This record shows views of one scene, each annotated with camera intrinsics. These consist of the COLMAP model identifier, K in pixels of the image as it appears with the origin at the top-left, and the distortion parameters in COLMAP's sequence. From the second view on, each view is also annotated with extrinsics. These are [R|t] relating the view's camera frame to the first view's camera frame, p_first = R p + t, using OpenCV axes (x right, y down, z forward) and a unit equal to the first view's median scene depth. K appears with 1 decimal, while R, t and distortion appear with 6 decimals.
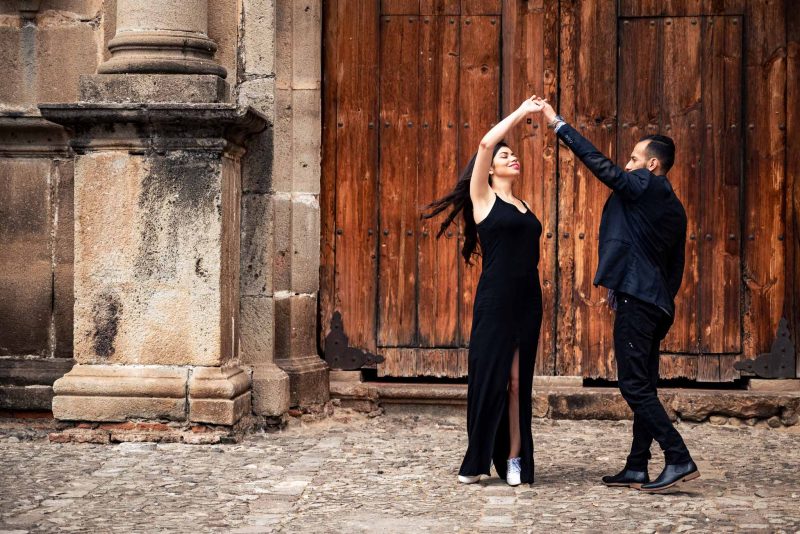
lens RADIAL K [[1752.7, 0, 400.0], [0, 1752.7, 267.0], [0, 0, 1]] dist [0.034027, 0.028761]
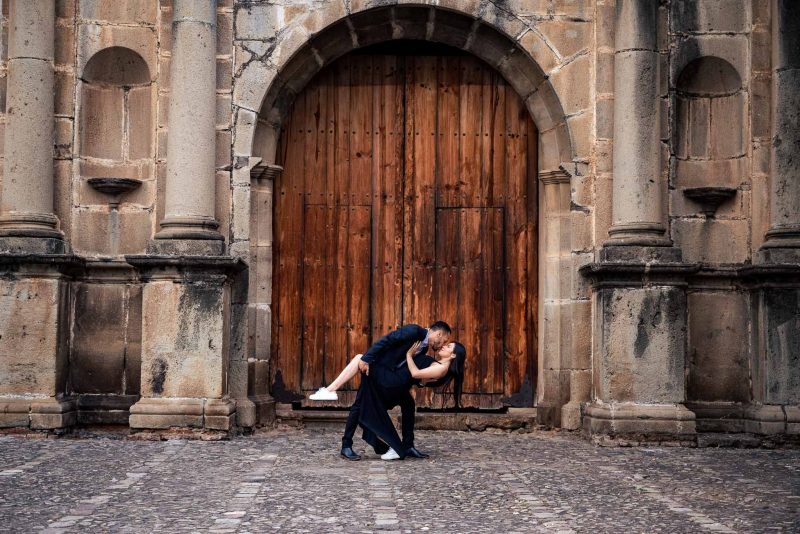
lens RADIAL K [[1238.1, 0, 390.0], [0, 1238.1, 266.6], [0, 0, 1]] dist [0.002033, 0.000856]
pose [[0.996024, 0.007751, 0.088745, -0.040393], [-0.001770, 0.997733, -0.067279, 0.005489], [-0.089066, 0.066855, 0.993780, -0.295740]]
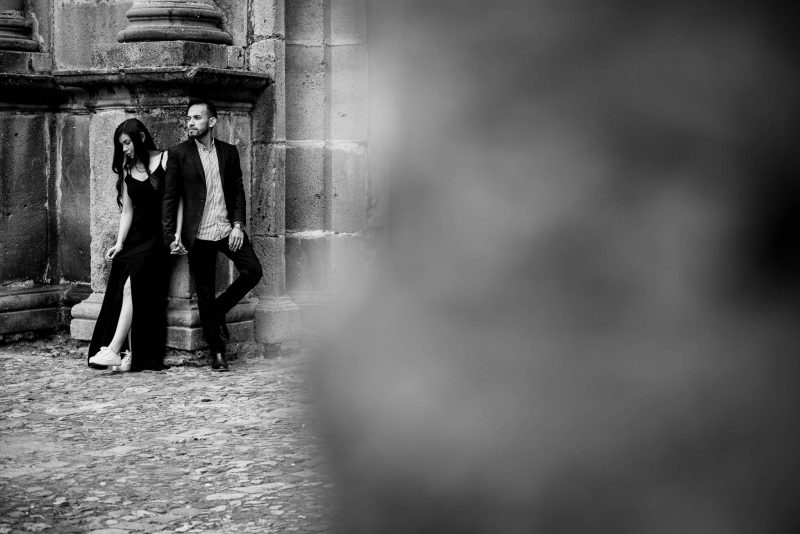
lens RADIAL K [[1633.1, 0, 400.0], [0, 1633.1, 267.0], [0, 0, 1]] dist [0.020638, 0.017835]
pose [[0.886383, 0.023734, -0.462343, 0.475664], [0.000577, 0.998628, 0.052371, -0.017867], [0.462952, -0.046688, 0.885153, 0.119647]]
